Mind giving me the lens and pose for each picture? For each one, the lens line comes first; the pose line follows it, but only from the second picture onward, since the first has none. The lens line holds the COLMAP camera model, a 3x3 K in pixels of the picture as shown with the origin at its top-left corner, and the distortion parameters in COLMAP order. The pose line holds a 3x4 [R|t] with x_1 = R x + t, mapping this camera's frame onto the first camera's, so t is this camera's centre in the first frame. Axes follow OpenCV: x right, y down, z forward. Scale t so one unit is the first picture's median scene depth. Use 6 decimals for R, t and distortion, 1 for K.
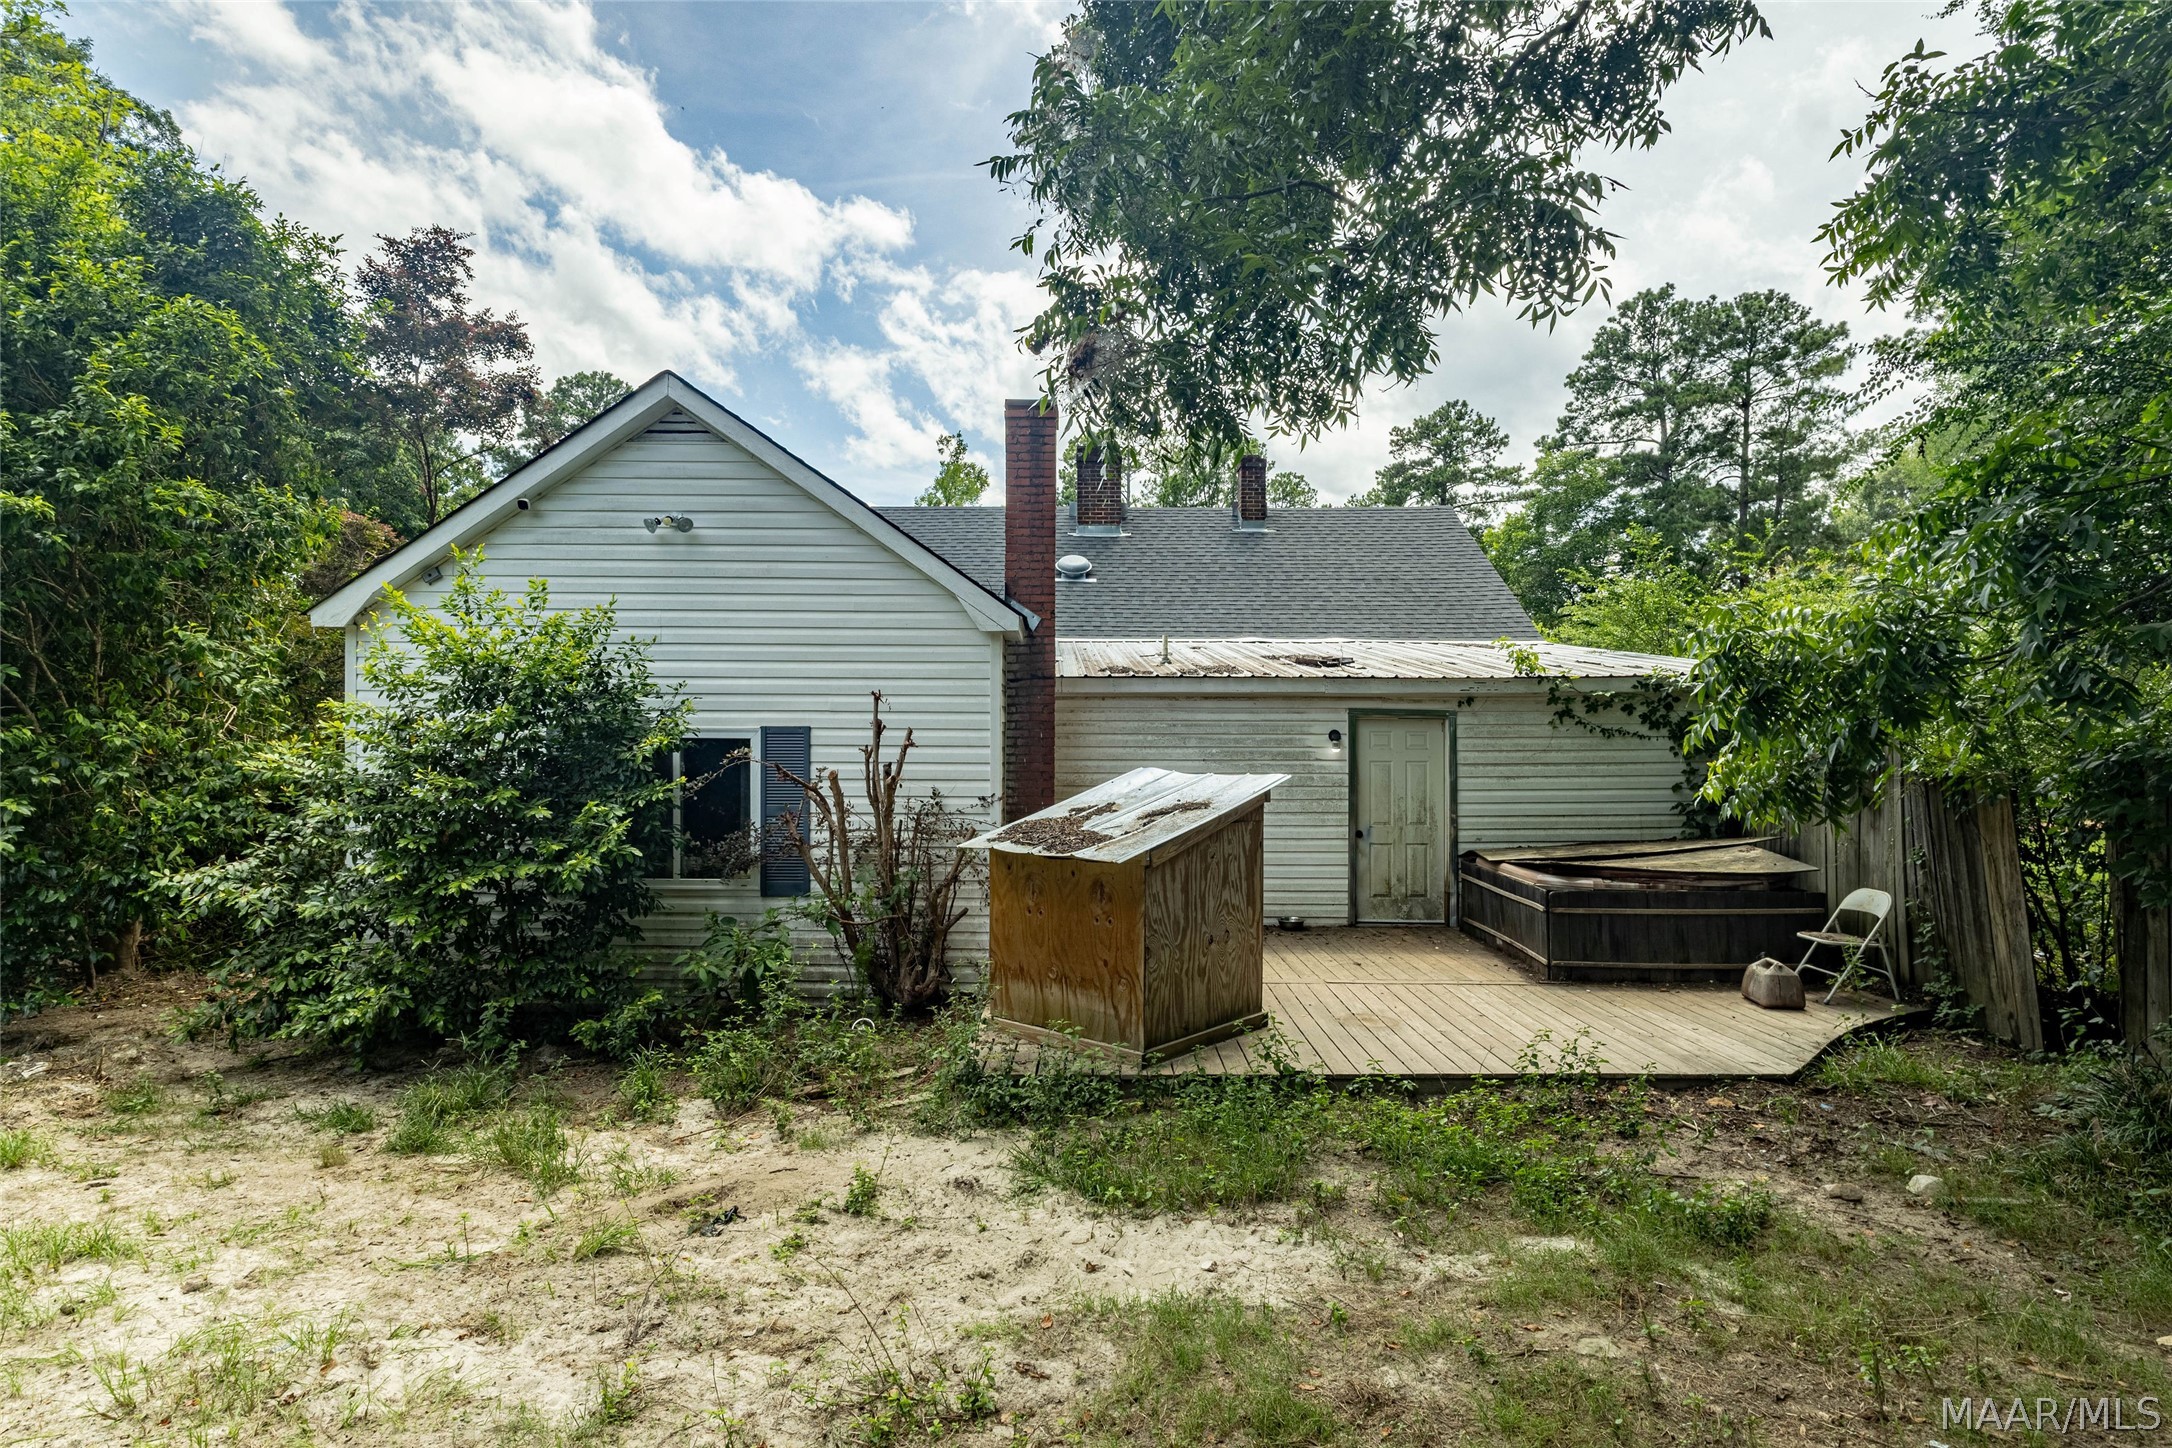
lens RADIAL K [[1160.6, 0, 1082.8], [0, 1160.6, 736.1], [0, 0, 1]] dist [-0.004797, -0.000097]
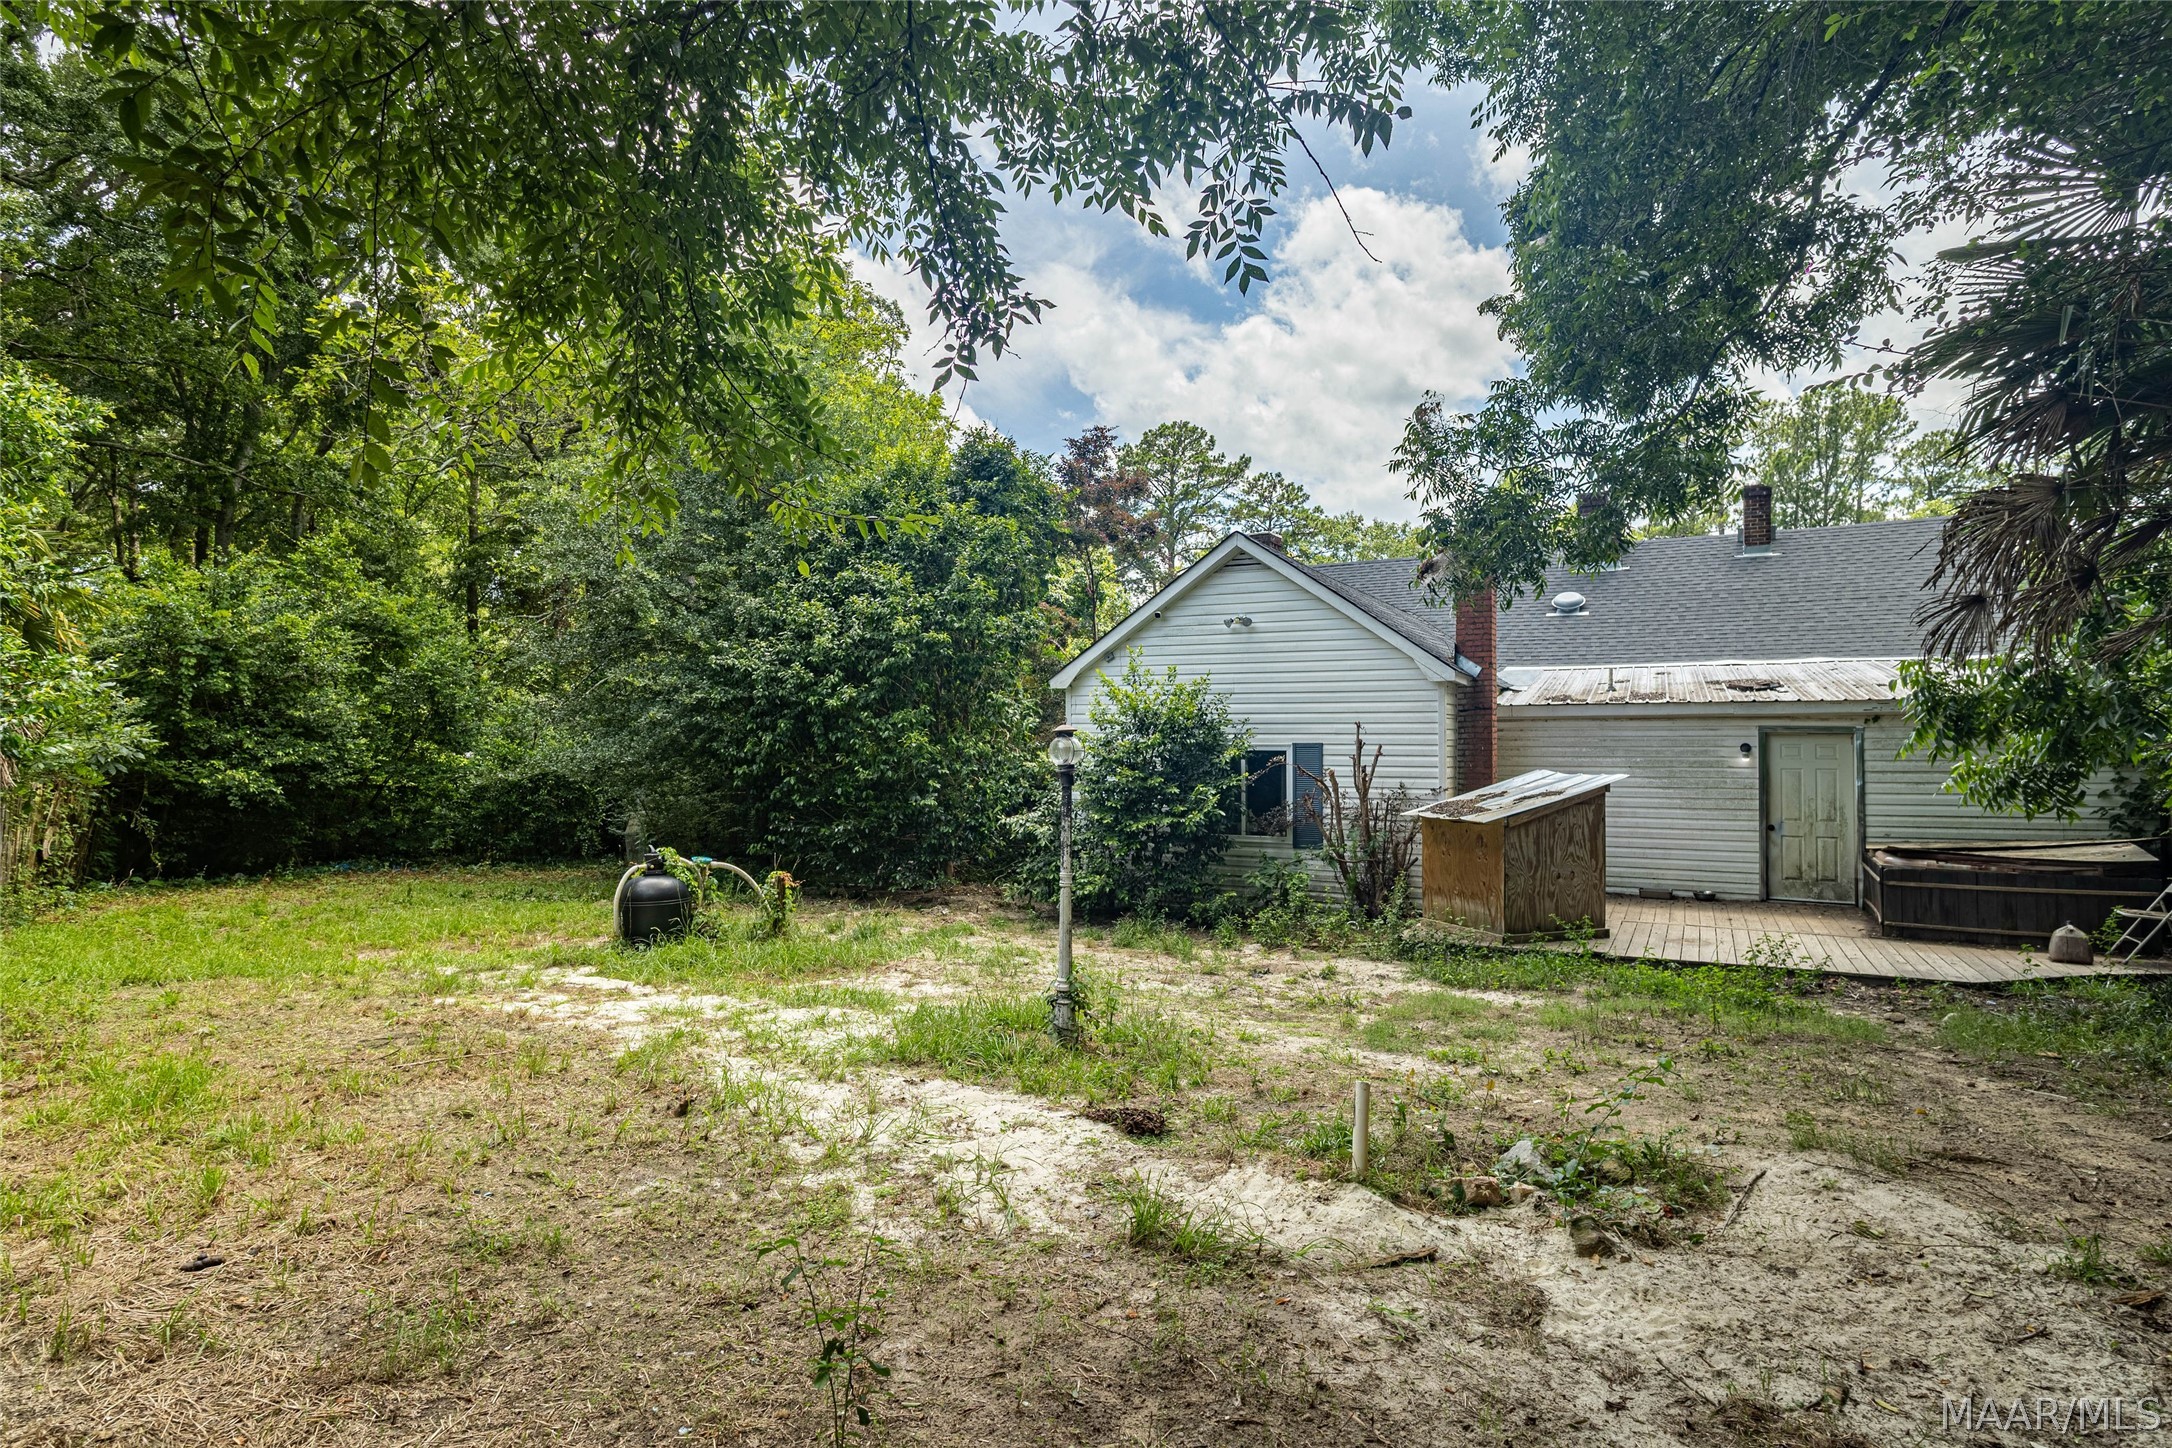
lens RADIAL K [[1160.6, 0, 1082.8], [0, 1160.6, 736.1], [0, 0, 1]] dist [-0.004797, -0.000097]
pose [[0.888630, -0.005873, -0.458587, 0.207152], [0.001801, 0.999955, -0.009315, -0.003668], [0.458621, 0.007451, 0.888601, -0.580435]]
